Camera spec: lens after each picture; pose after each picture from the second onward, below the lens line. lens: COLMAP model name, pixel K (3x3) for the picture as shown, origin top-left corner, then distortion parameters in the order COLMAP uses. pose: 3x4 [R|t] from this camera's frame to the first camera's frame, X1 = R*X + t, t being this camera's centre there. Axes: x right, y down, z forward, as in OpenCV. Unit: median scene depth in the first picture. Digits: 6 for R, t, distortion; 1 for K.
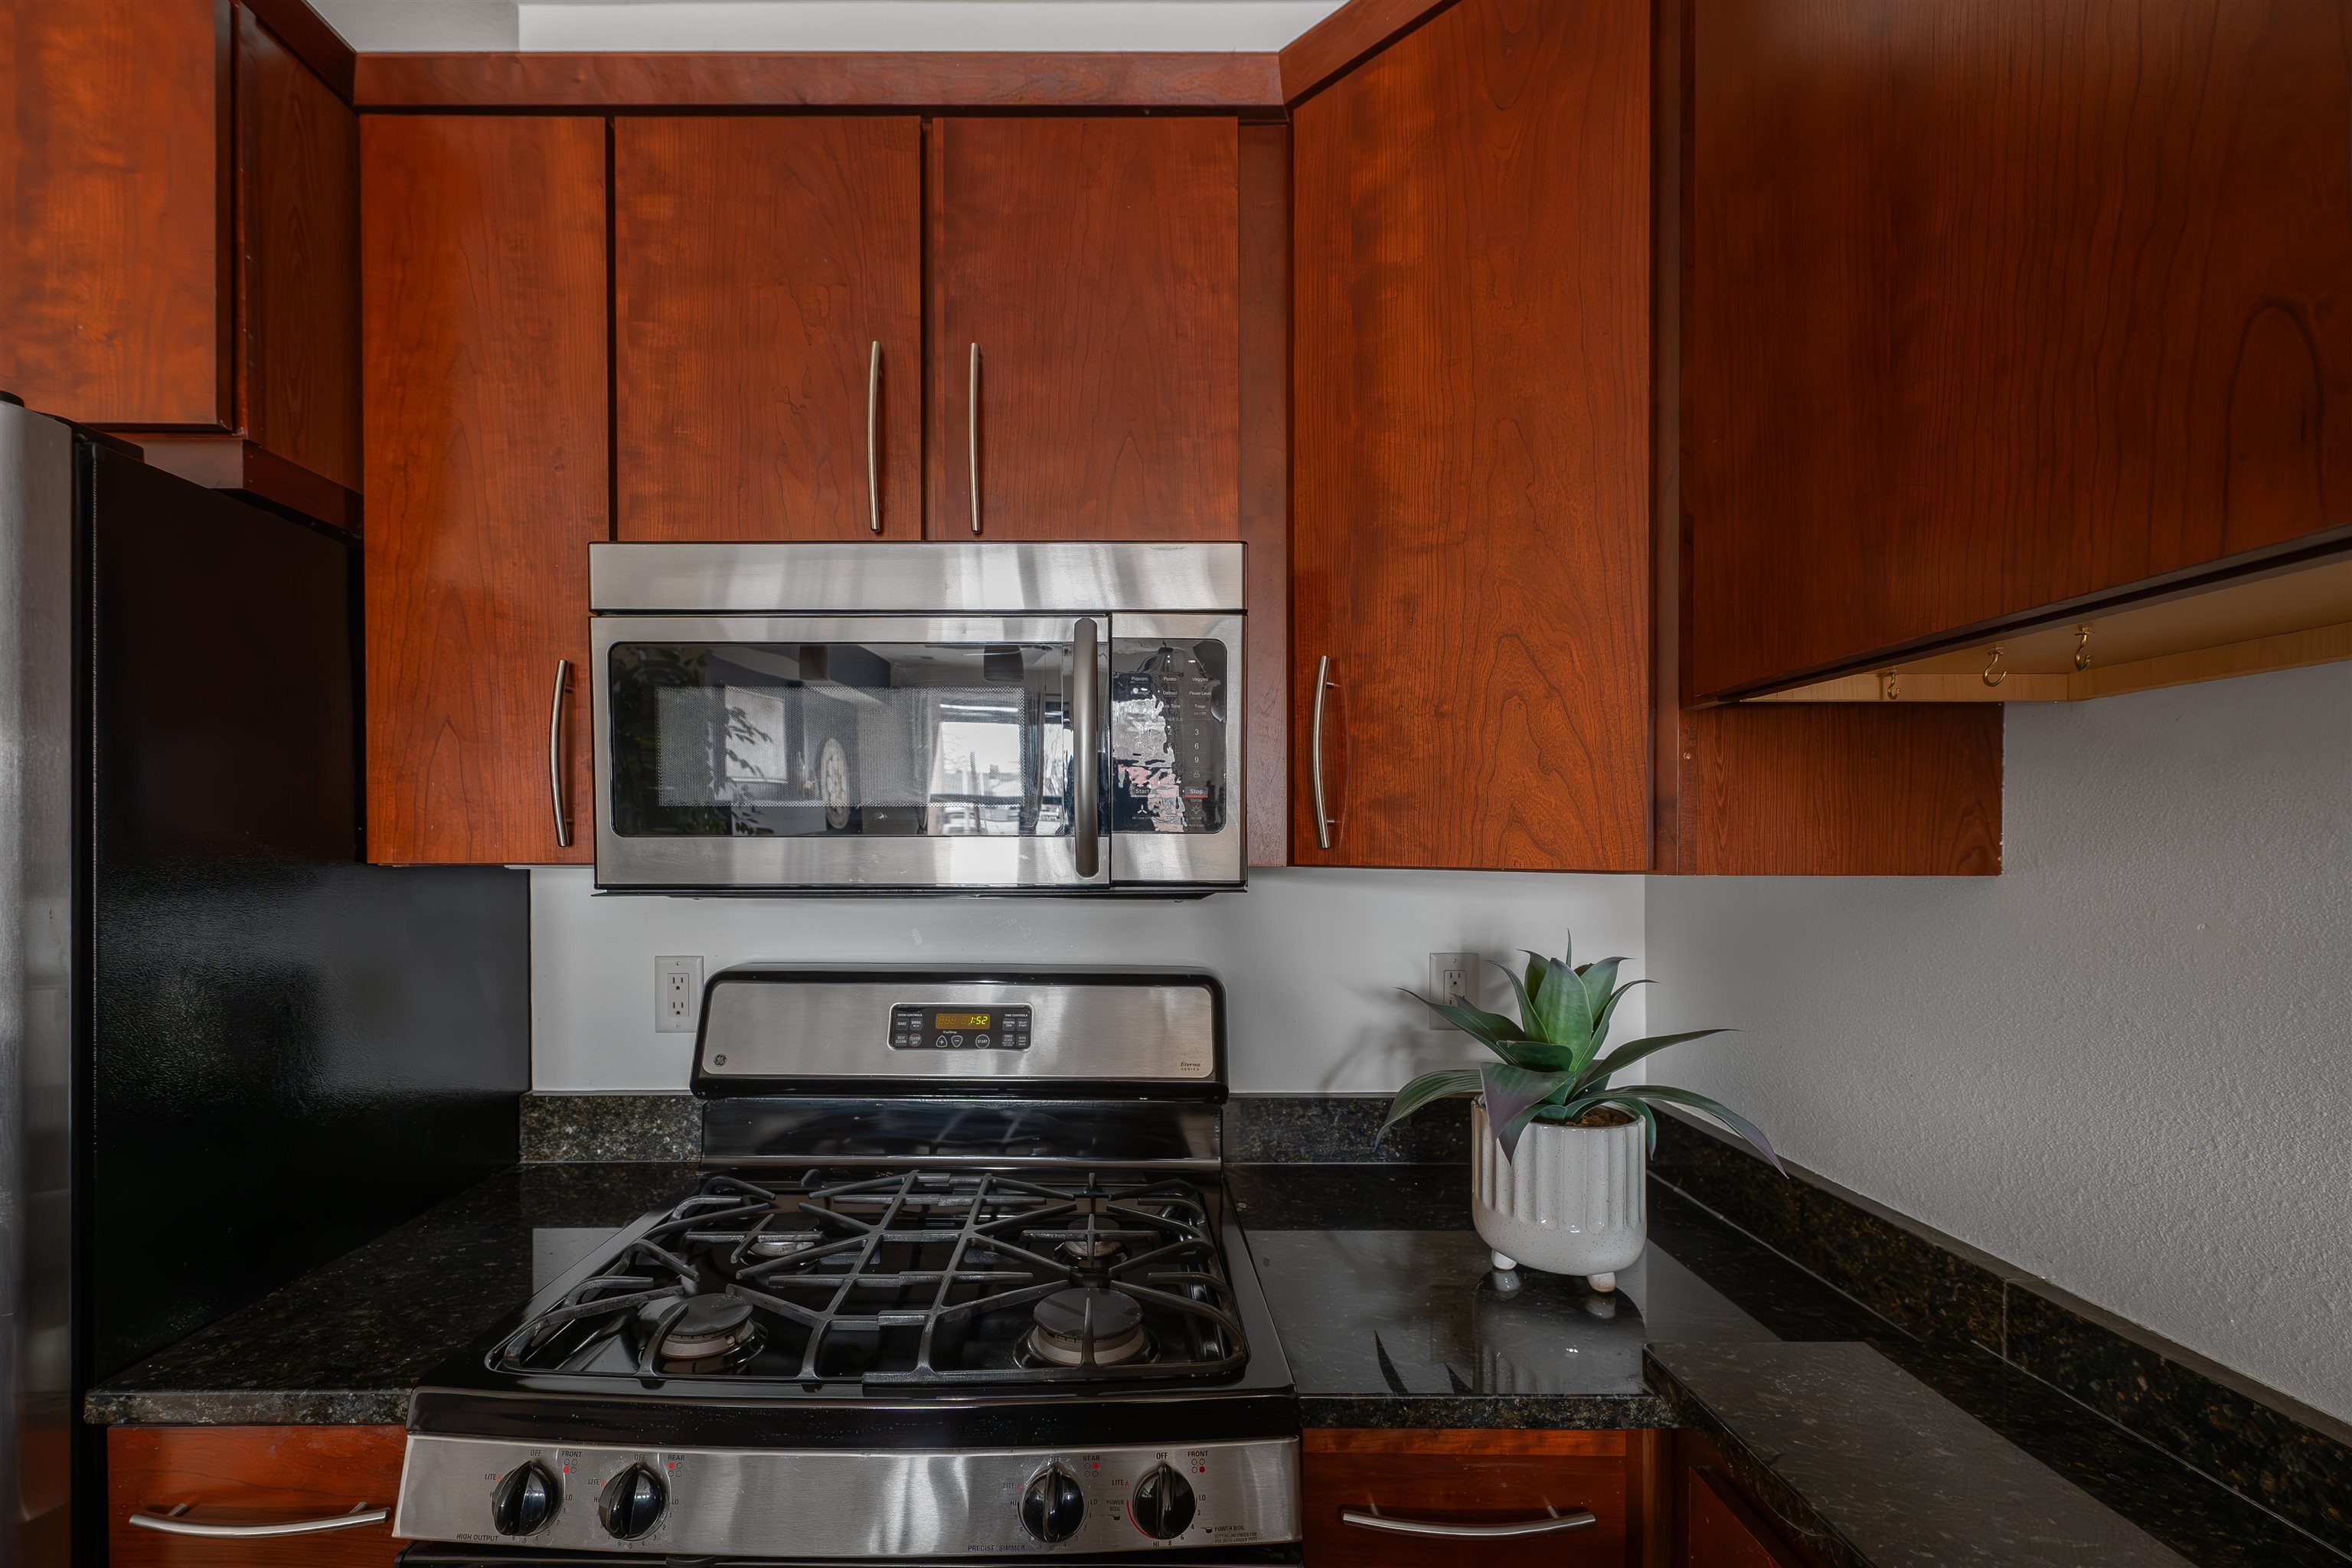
lens RADIAL K [[928.7, 0, 1104.4], [0, 928.7, 846.4], [0, 0, 1]] dist [0.001752, -0.000616]
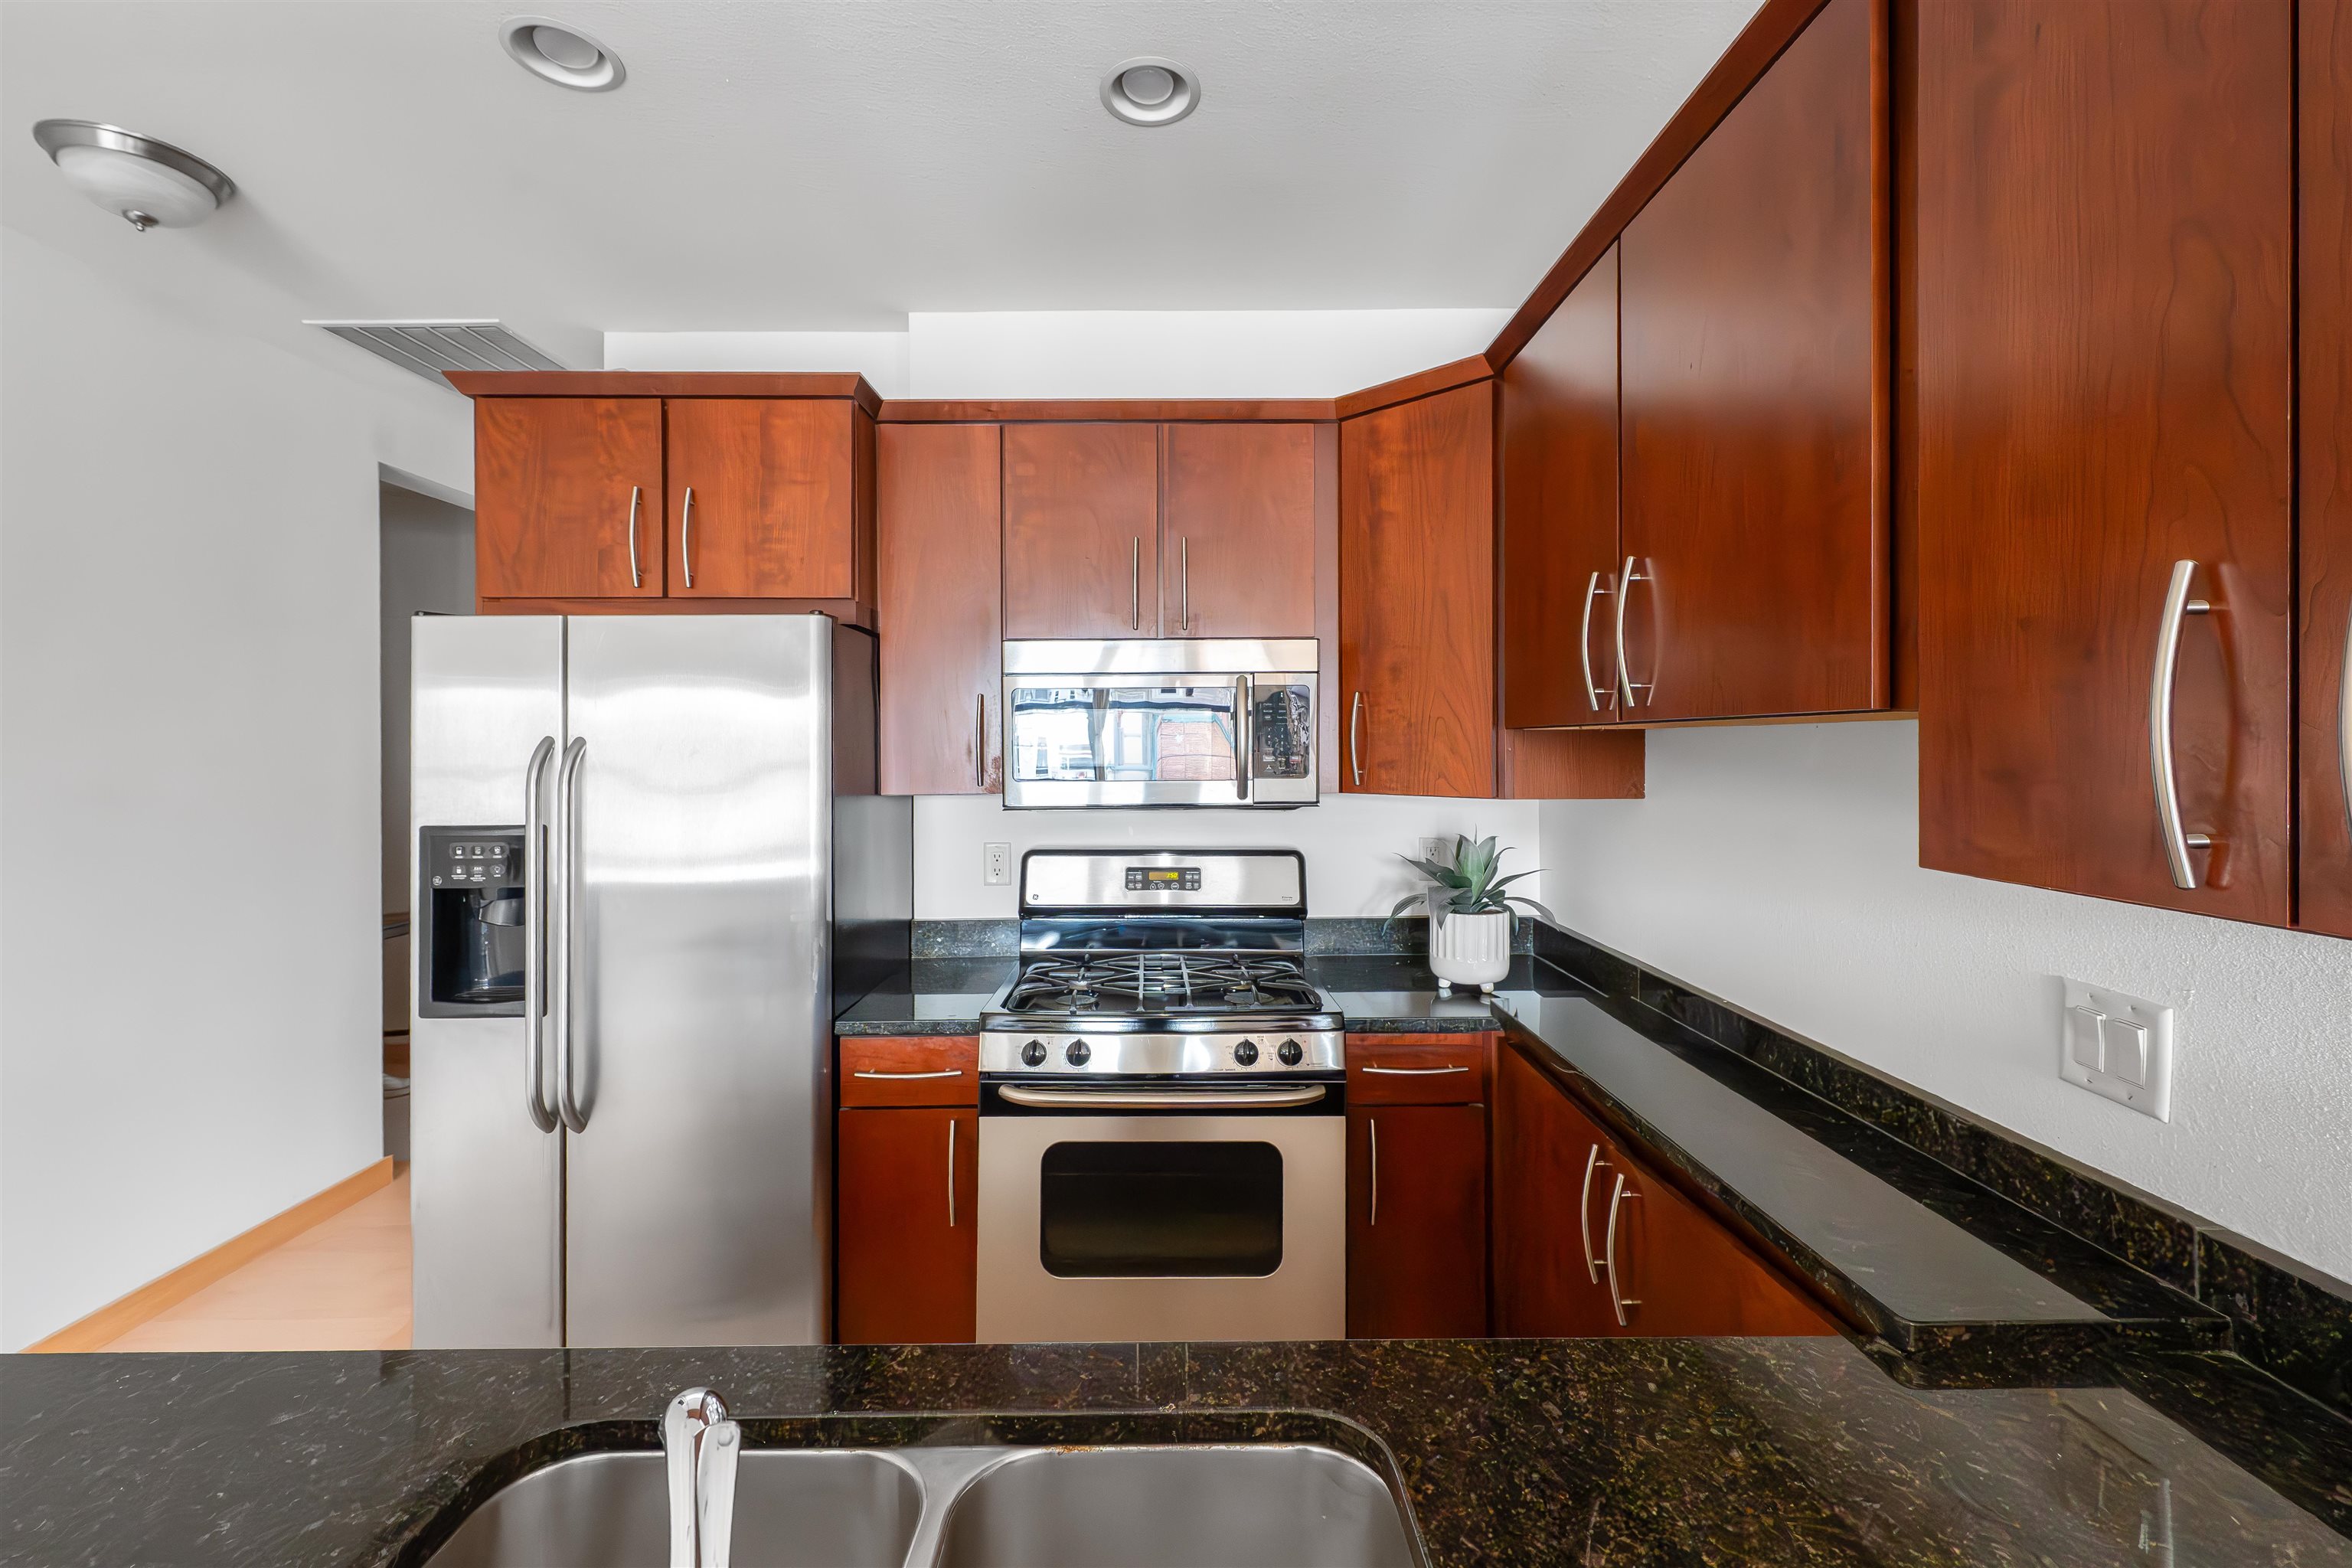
lens RADIAL K [[928.7, 0, 1164.9], [0, 928.7, 735.4], [0, 0, 1]] dist [0.001752, -0.000616]
pose [[0.999892, -0.005667, 0.013586, -0.216469], [0.005817, 0.999922, -0.011063, -0.087450], [-0.013522, 0.011141, 0.999846, -1.056265]]
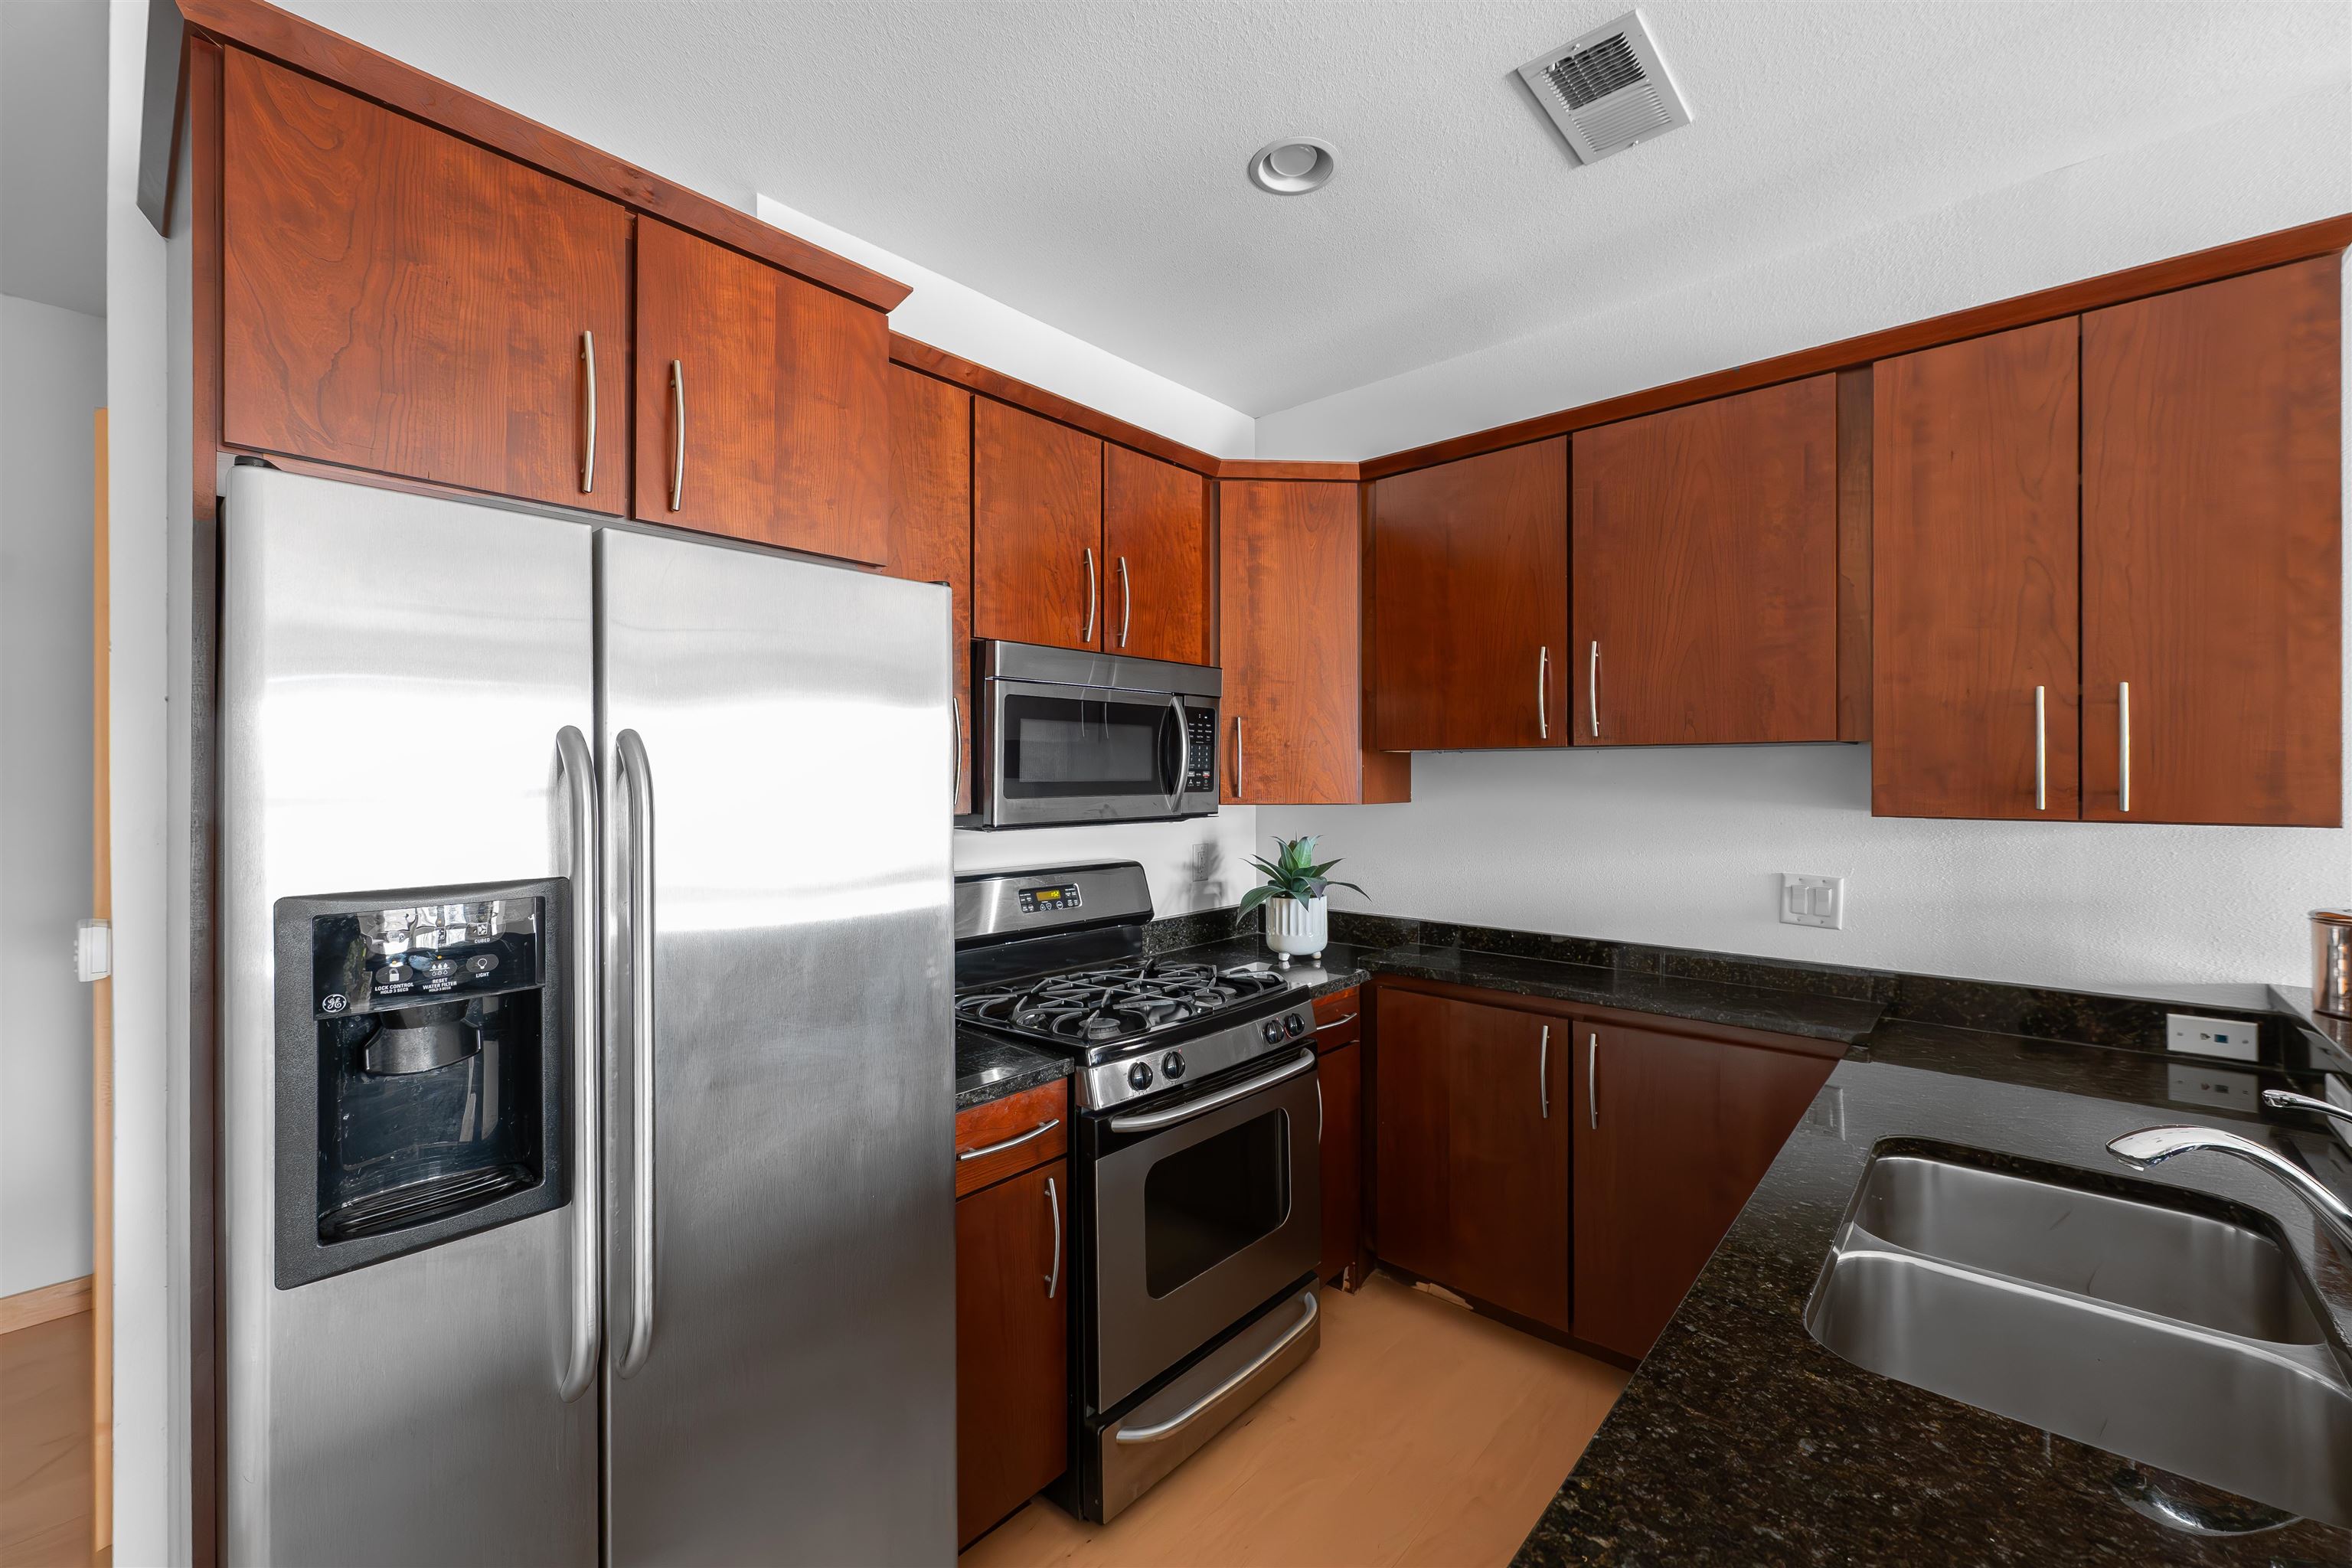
lens RADIAL K [[928.7, 0, 1170.5], [0, 928.7, 773.5], [0, 0, 1]] dist [0.001752, -0.000616]
pose [[0.674480, -0.001826, 0.738291, -1.648715], [0.001272, 0.999998, 0.001312, -0.062663], [-0.738292, 0.000054, 0.674481, -0.485576]]
